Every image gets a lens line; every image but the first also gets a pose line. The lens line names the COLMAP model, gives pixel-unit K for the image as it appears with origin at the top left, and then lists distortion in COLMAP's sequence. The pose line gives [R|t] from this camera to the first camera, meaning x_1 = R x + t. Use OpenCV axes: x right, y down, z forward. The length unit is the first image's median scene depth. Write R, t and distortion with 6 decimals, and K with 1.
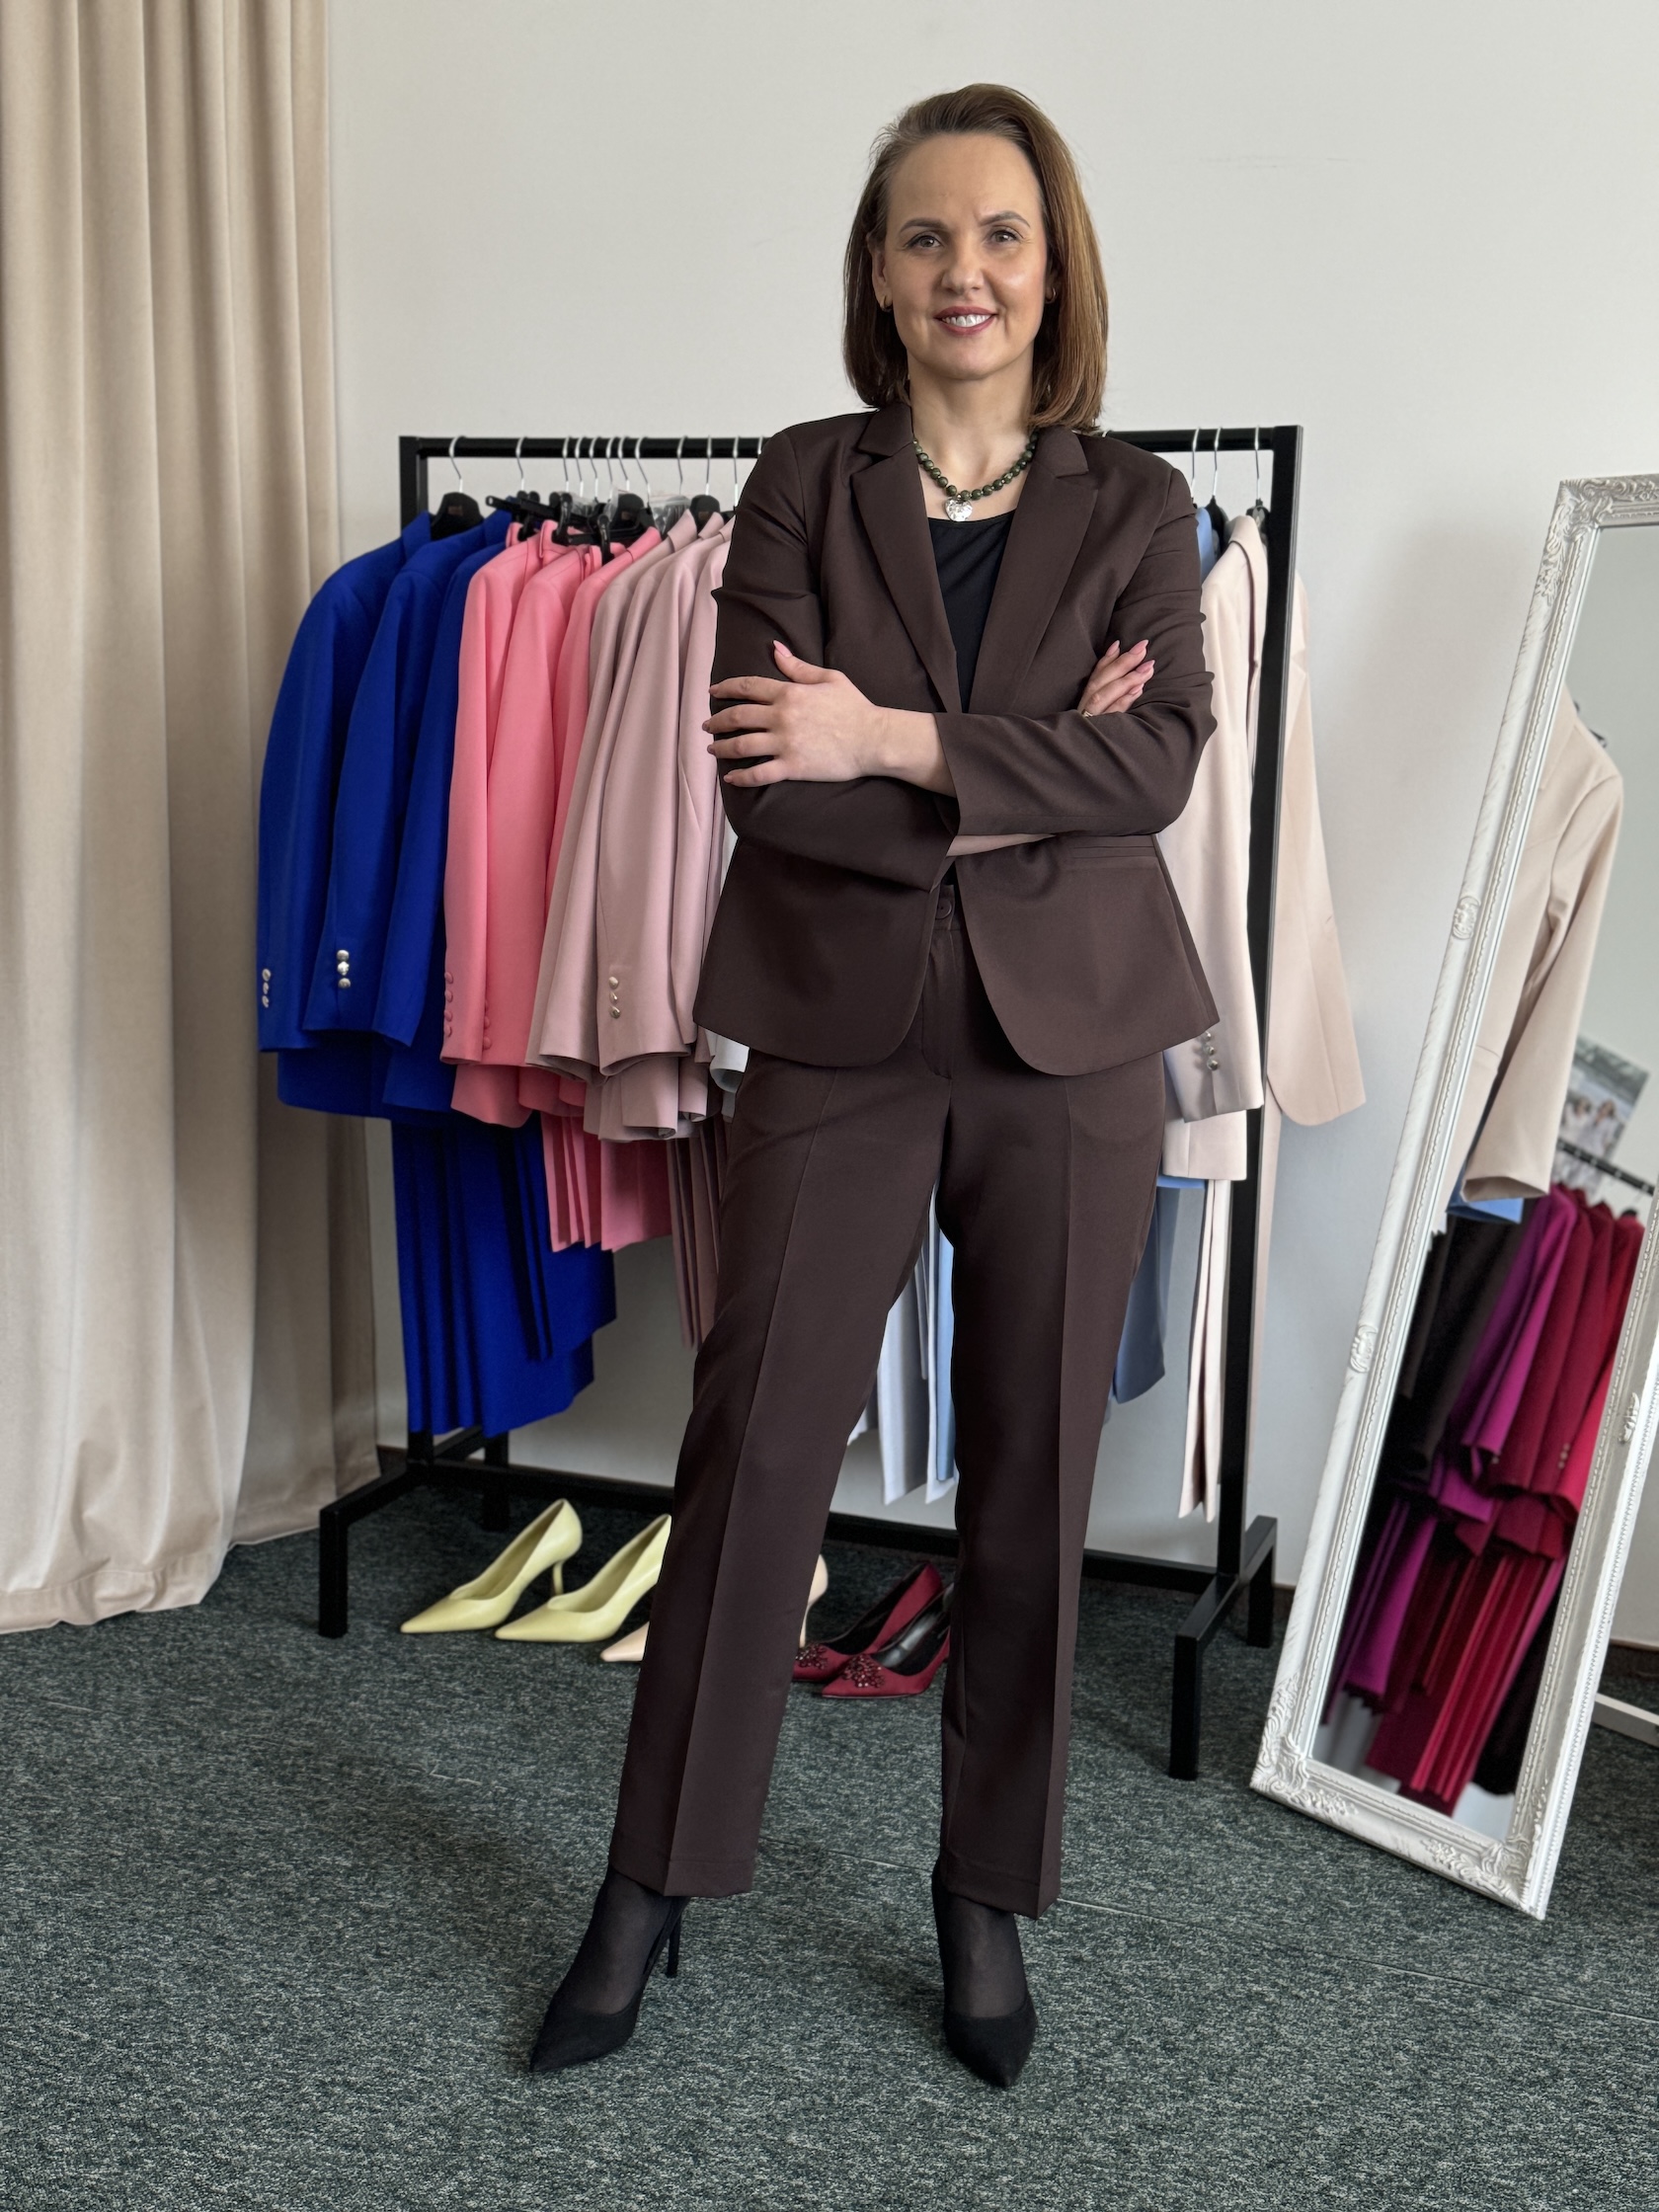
lens RADIAL K [[2570.3, 0, 811.8], [0, 2570.3, 1098.4], [0, 0, 1]] dist [0.099050, 0.000000]
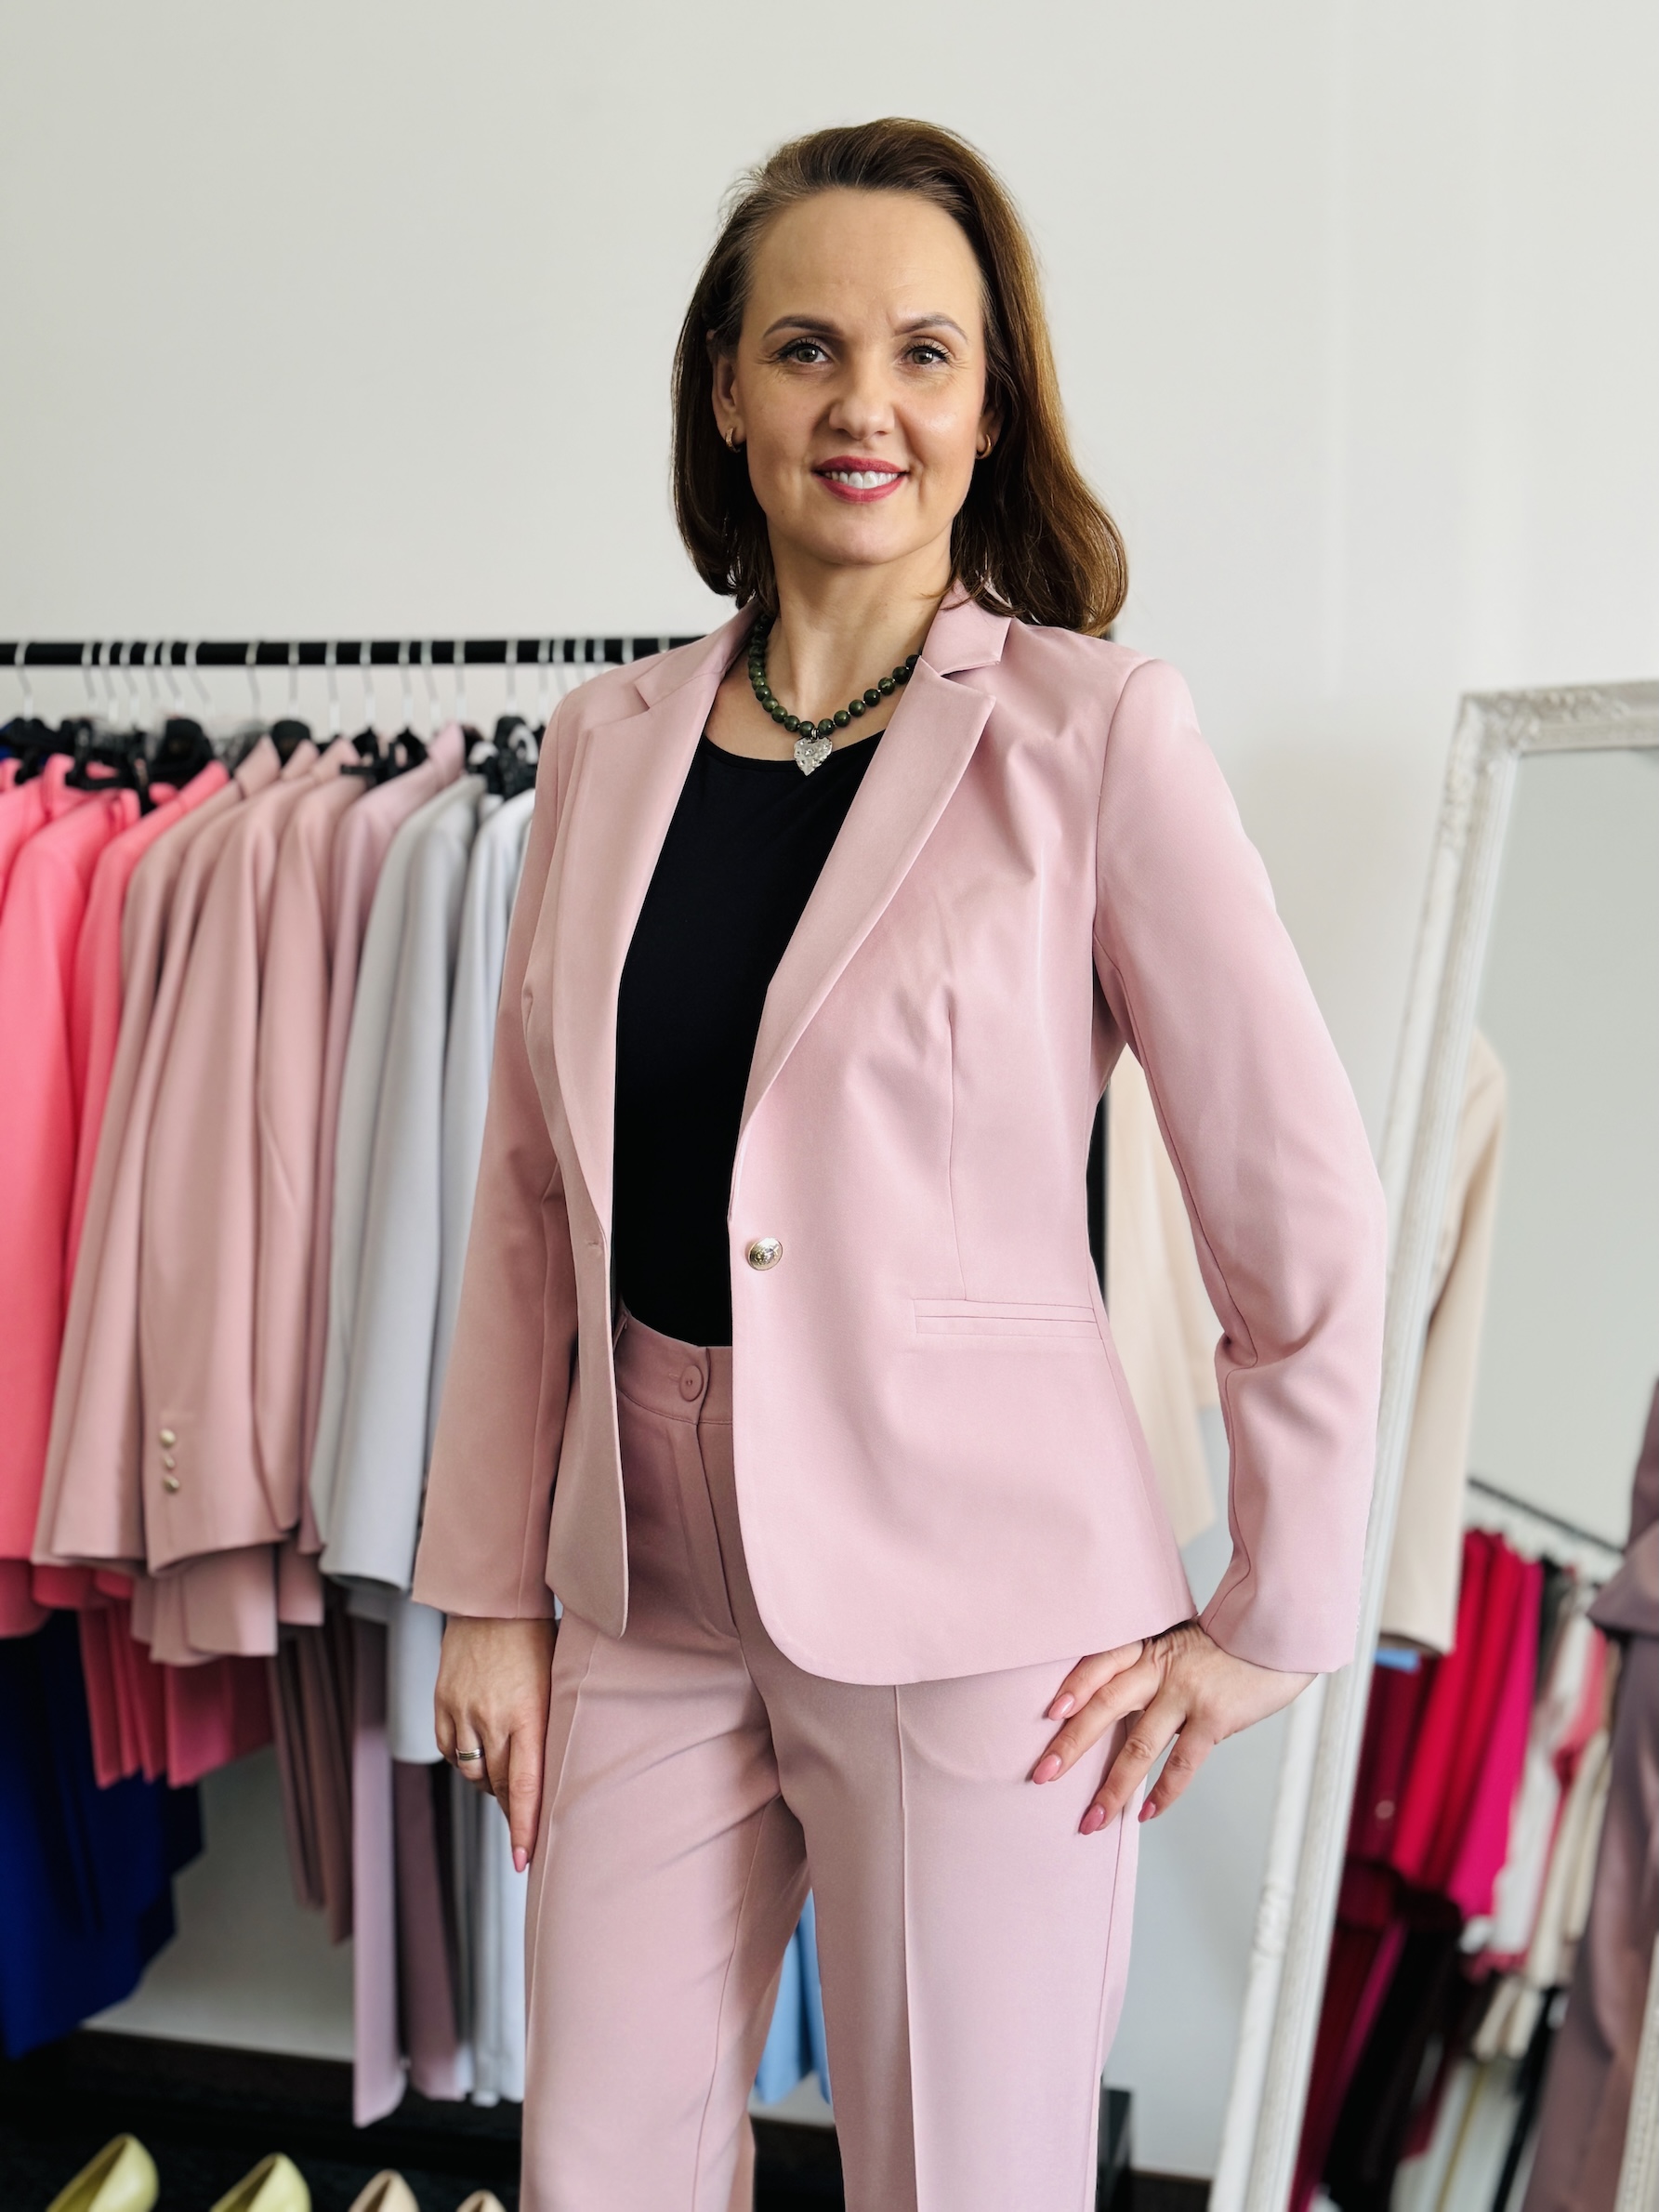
lens RADIAL K [[2570.3, 0, 829.8], [0, 2570.3, 1095.8], [0, 0, 1]] dist [0.099050, 0.000000]
pose [[0.988954, -0.034923, 0.144048, -0.000593], [0.044571, 0.996935, -0.064300, -0.078384], [-0.141361, 0.070010, 0.987479, 0.287015]]
